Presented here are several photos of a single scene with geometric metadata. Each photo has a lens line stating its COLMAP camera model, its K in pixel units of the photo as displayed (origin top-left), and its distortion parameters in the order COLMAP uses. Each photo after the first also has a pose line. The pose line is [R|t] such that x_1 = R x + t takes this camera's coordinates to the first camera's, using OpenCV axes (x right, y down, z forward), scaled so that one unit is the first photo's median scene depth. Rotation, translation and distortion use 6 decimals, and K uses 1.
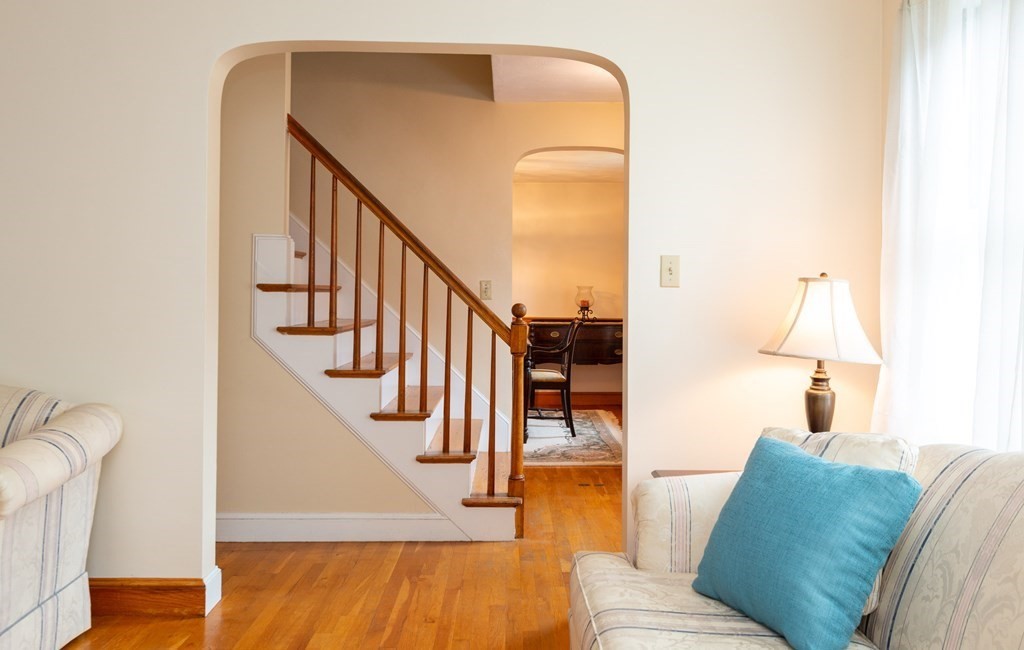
lens RADIAL K [[819.4, 0, 512.0], [0, 819.4, 289.2], [0, 0, 1]] dist [0.011338, 0.002951]
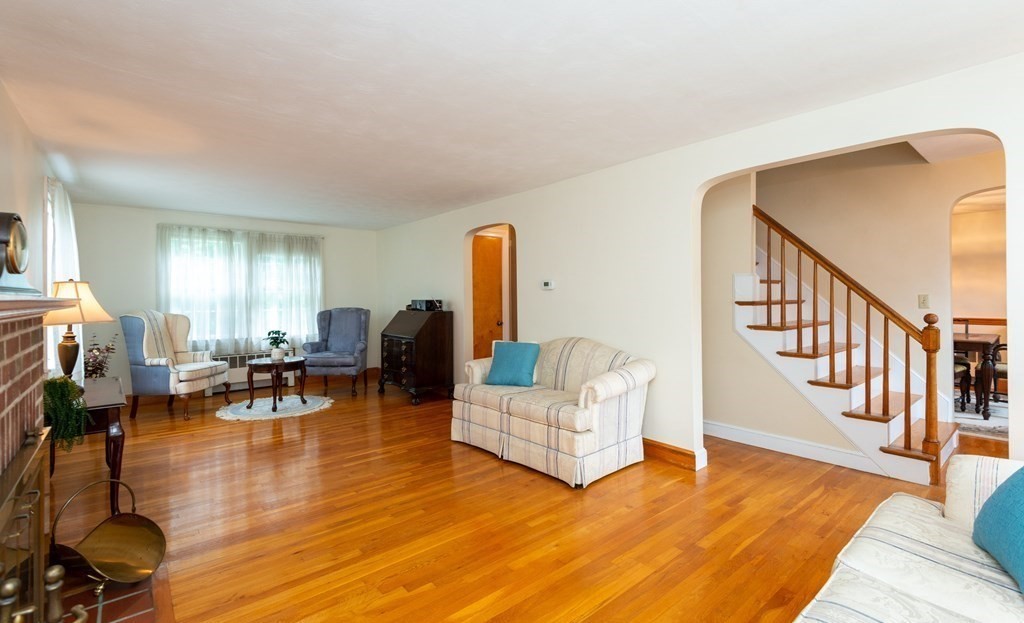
lens RADIAL K [[461.7, 0, 511.9], [0, 461.7, 295.3], [0, 0, 1]] dist [-0.001705, -0.000248]
pose [[0.617256, -0.015684, -0.786606, 0.190051], [0.018884, 0.999809, -0.005116, -0.024038], [0.786536, -0.011697, 0.617434, -0.026993]]
